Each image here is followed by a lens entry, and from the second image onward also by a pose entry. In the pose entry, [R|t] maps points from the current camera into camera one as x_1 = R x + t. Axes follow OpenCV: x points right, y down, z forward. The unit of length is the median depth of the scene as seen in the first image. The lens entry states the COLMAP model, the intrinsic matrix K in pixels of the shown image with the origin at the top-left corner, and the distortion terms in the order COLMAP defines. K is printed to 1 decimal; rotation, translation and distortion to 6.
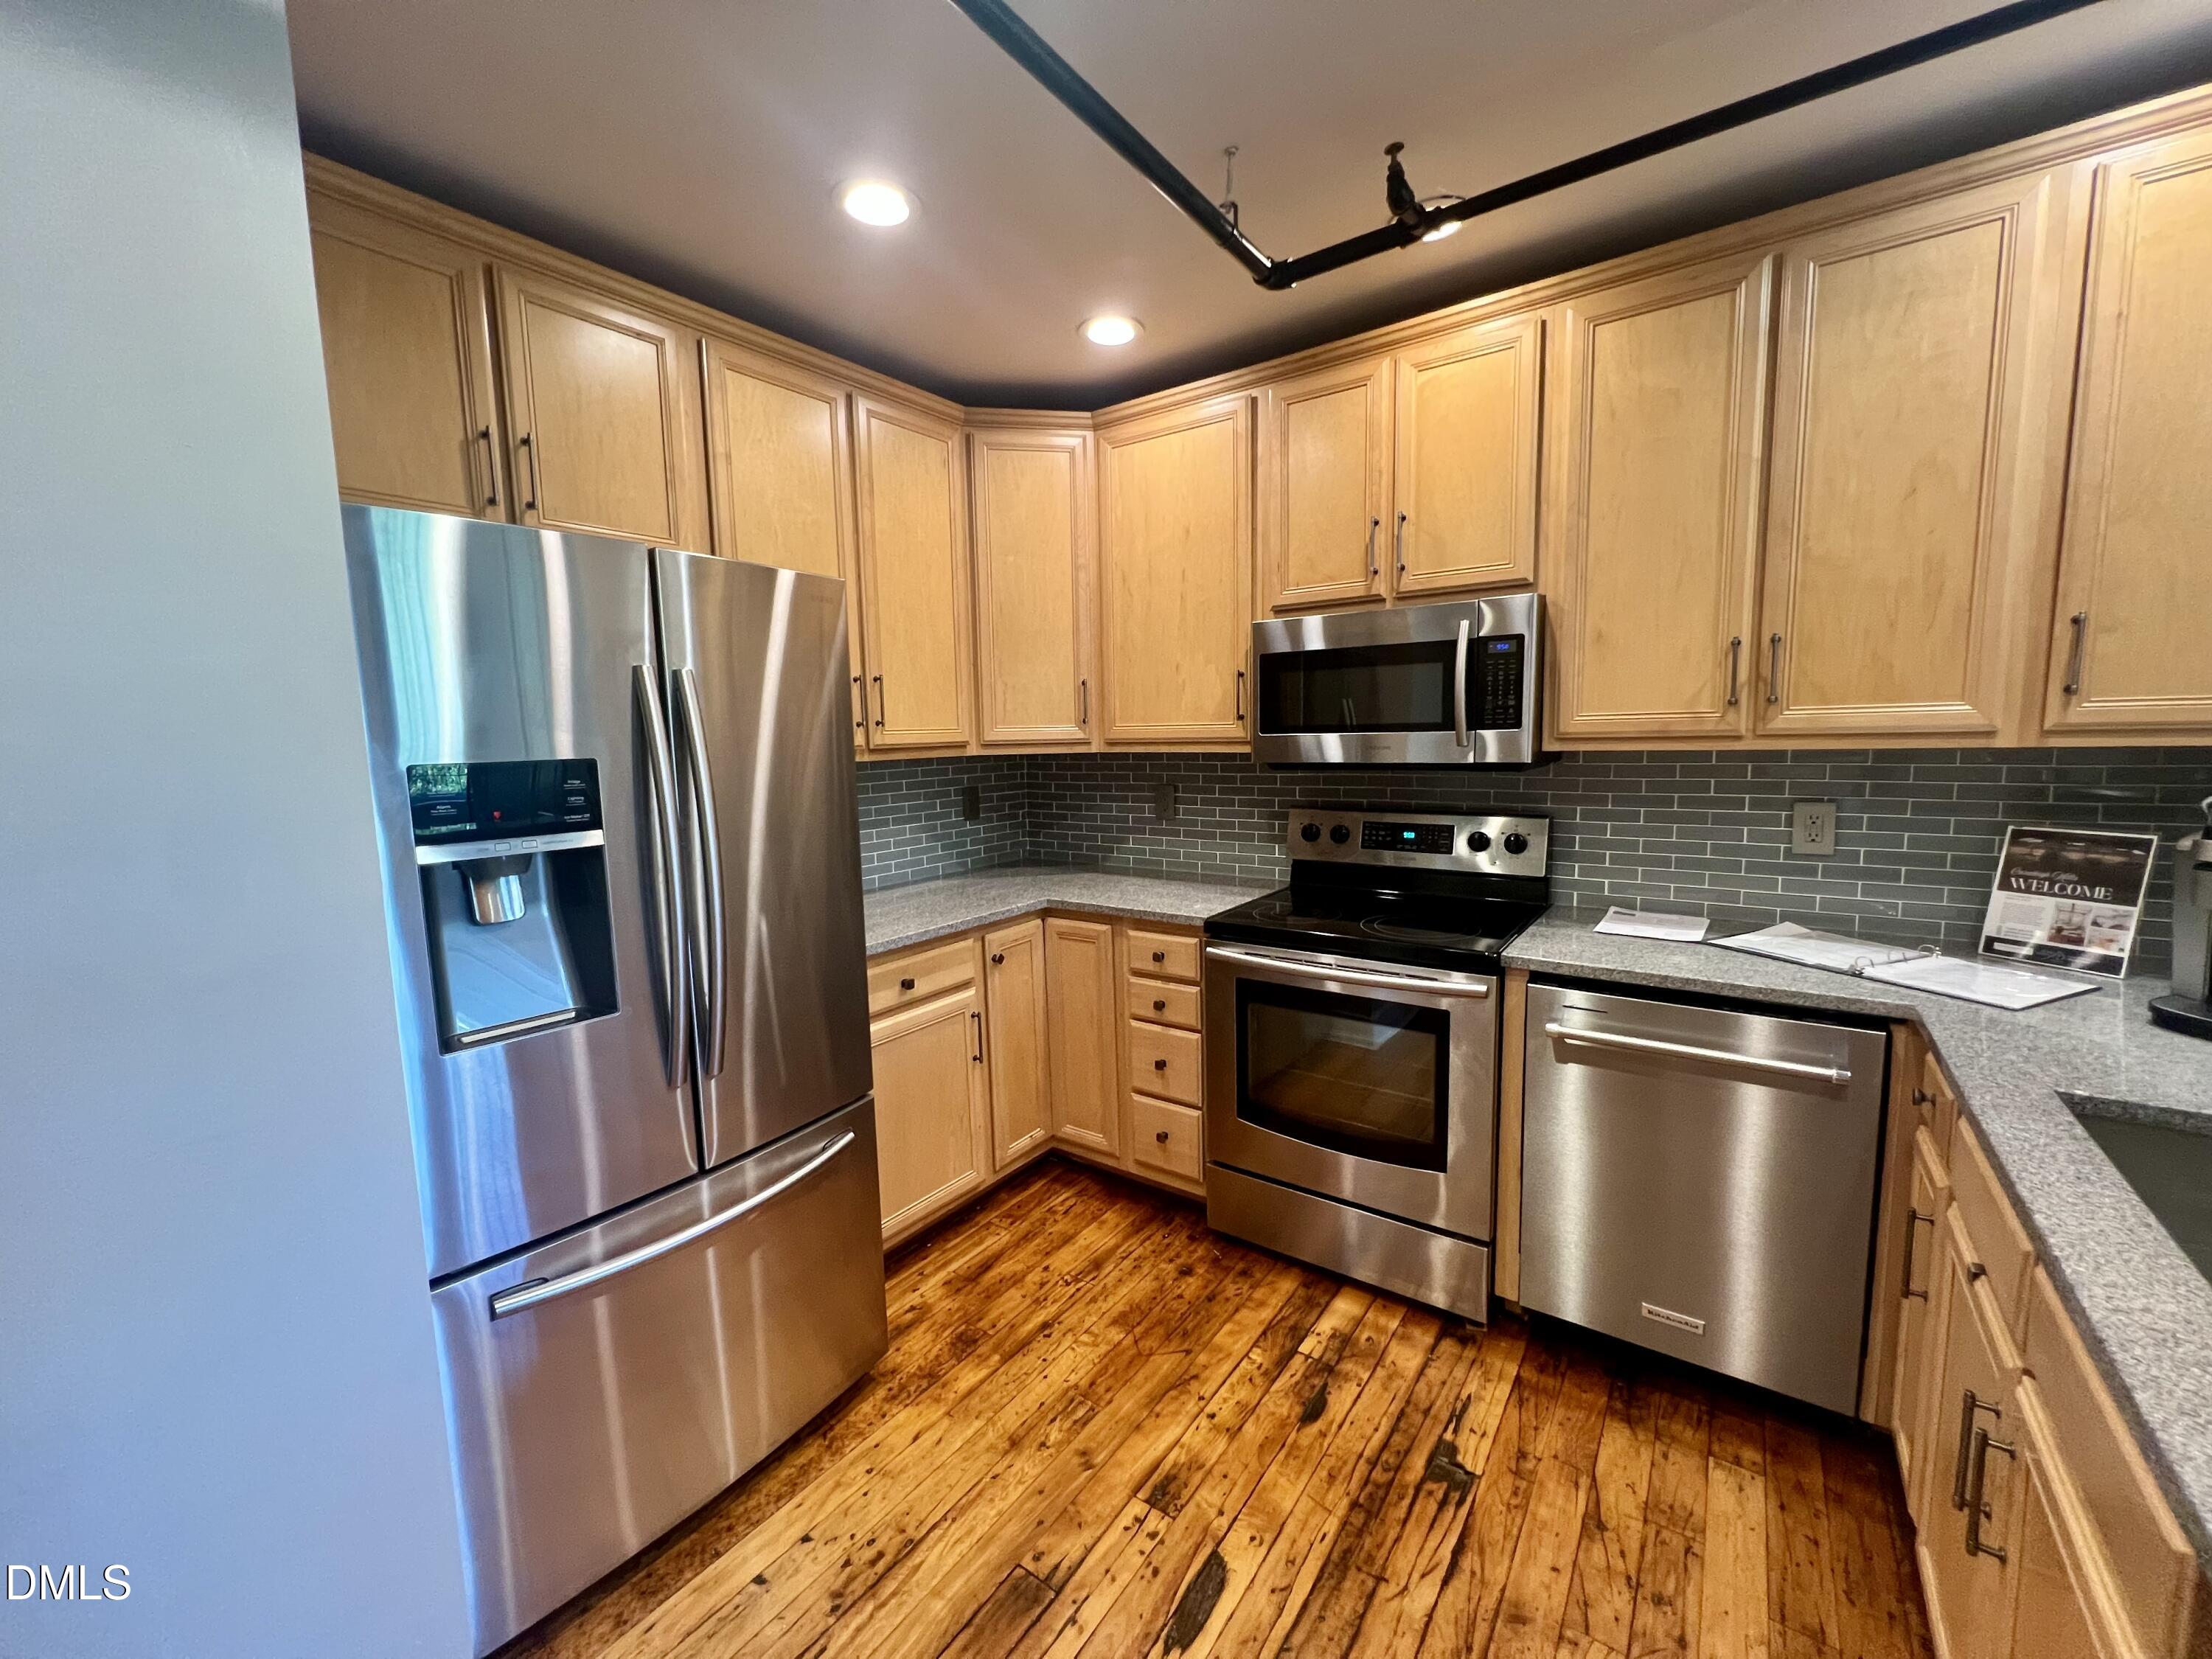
lens RADIAL K [[877.9, 0, 1103.2], [0, 877.9, 830.4], [0, 0, 1]] dist [-0.000827, 0.000098]
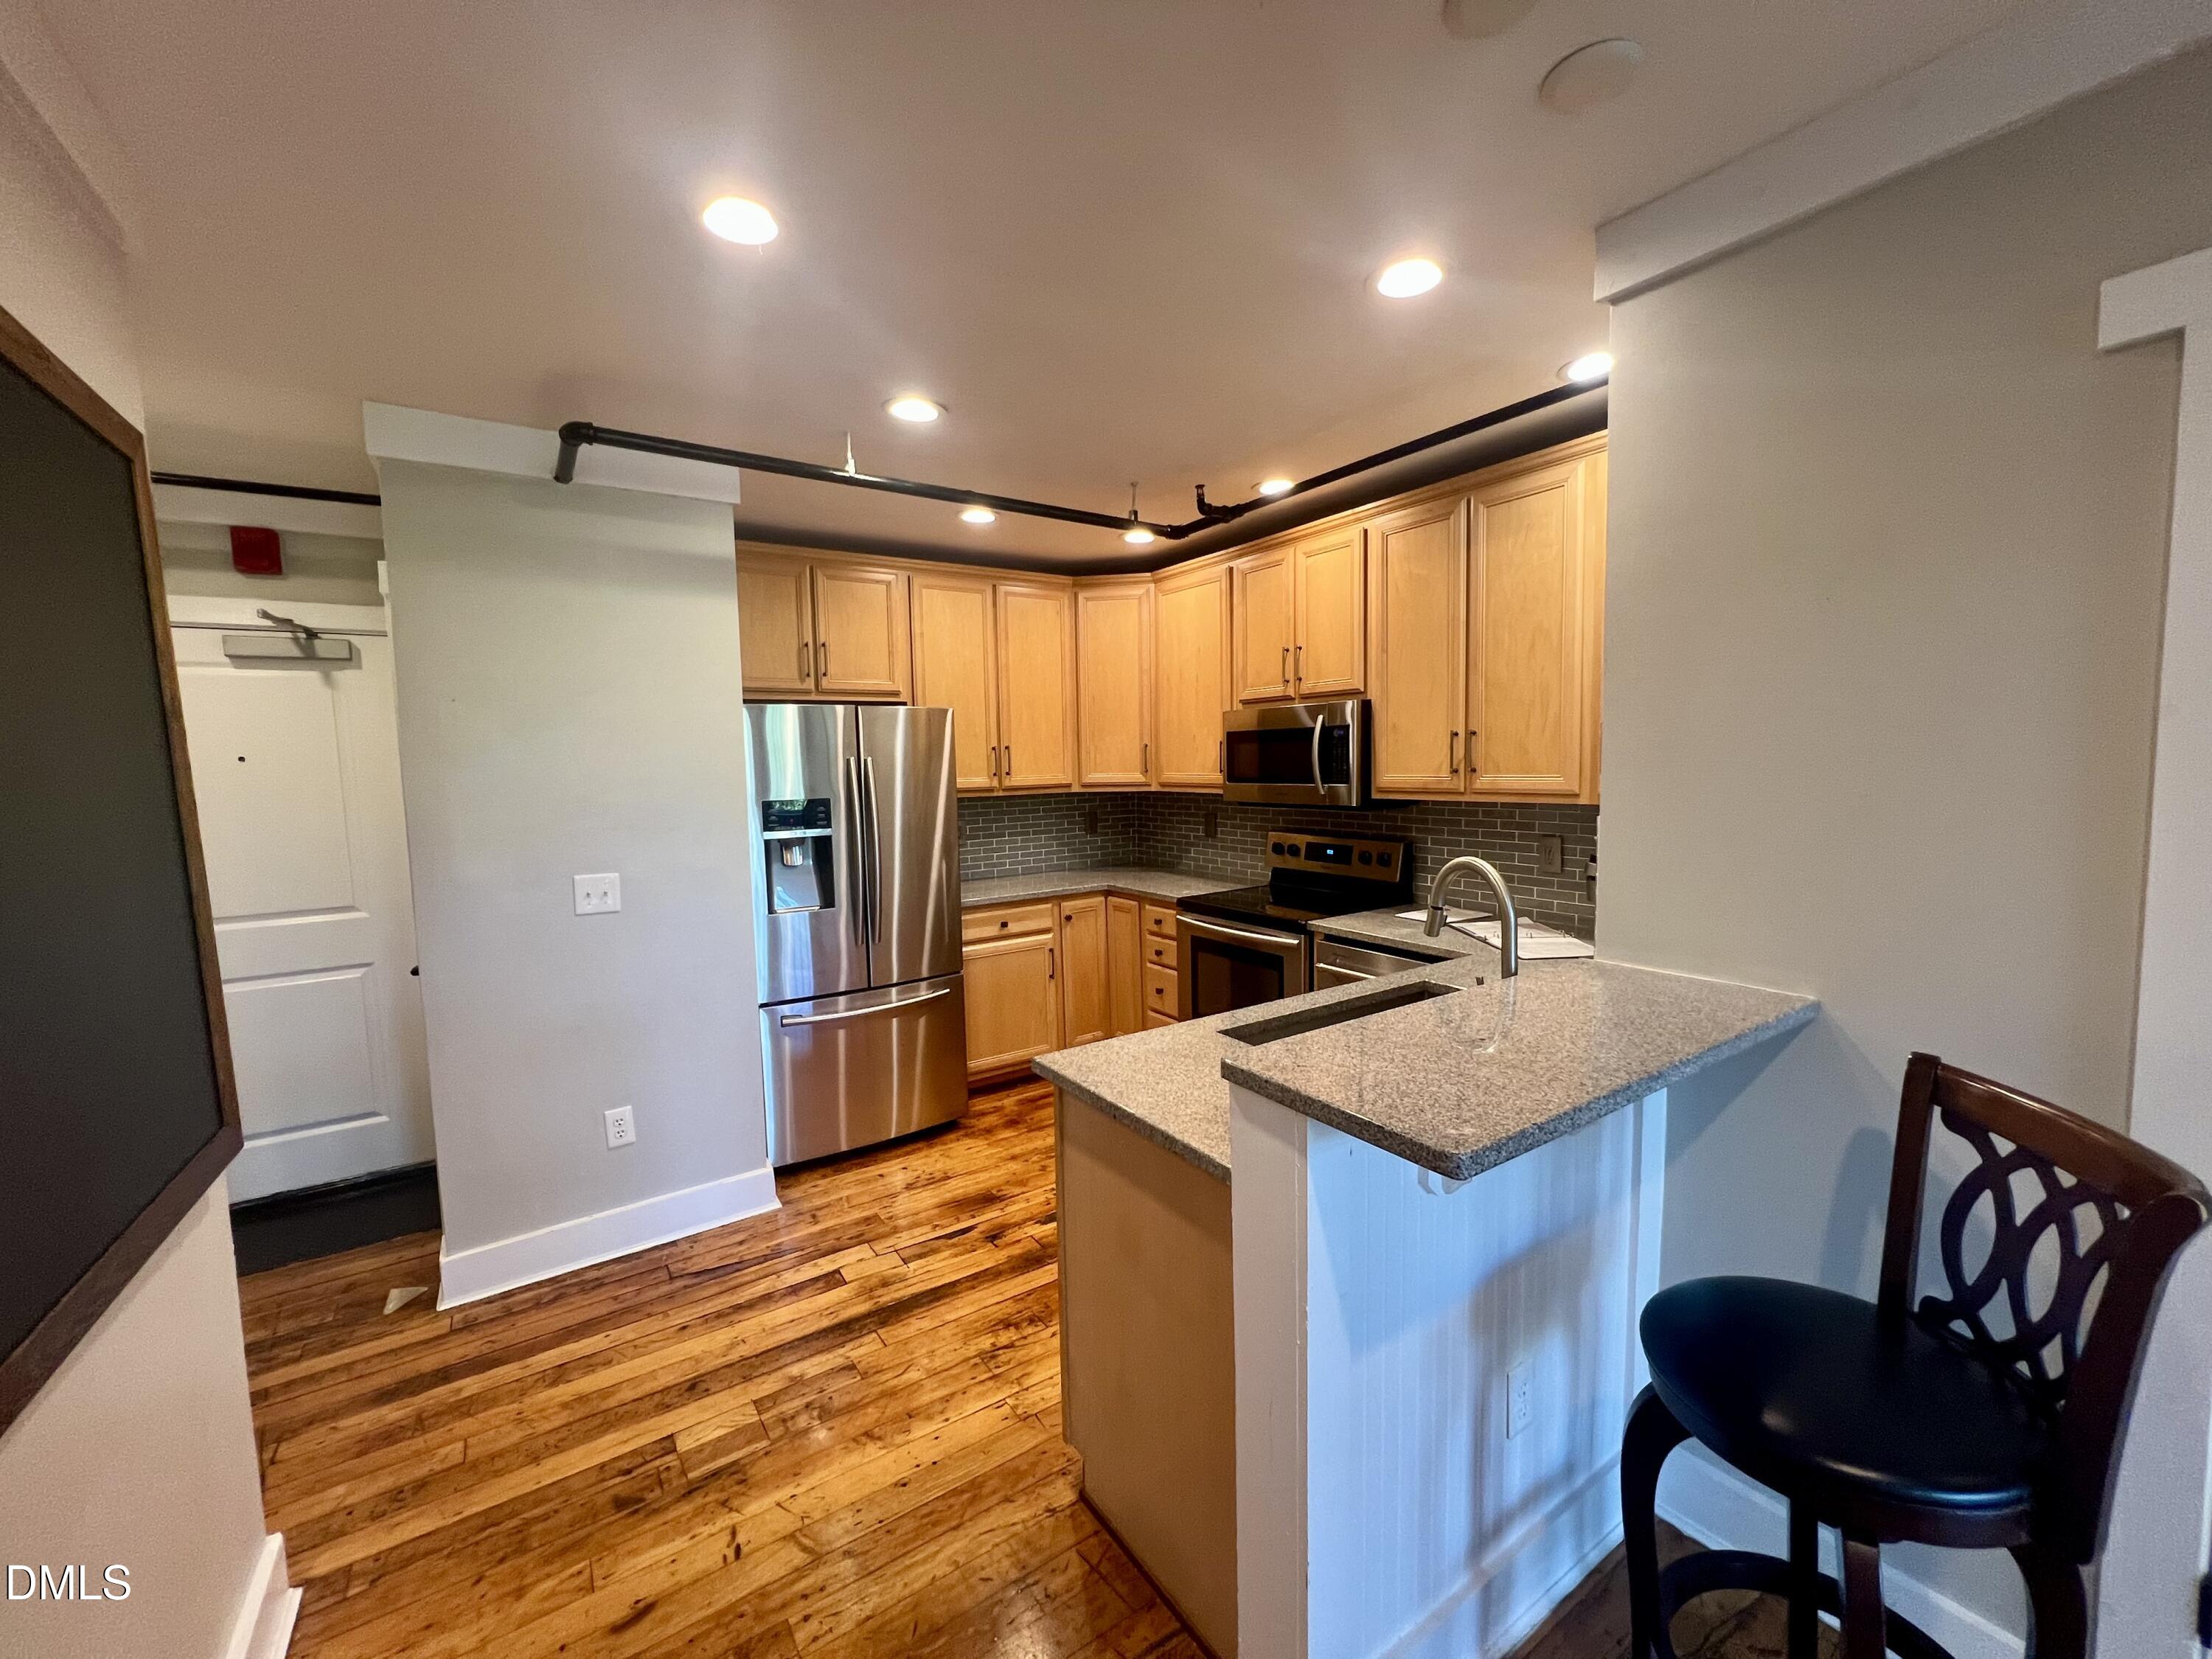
lens RADIAL K [[886.8, 0, 1108.9], [0, 886.8, 828.1], [0, 0, 1]] dist [-0.001760, 0.000737]
pose [[0.939502, 0.029498, -0.341271, 0.556813], [-0.038290, 0.999085, -0.019053, 0.008720], [0.340397, 0.030968, 0.939772, -0.580367]]
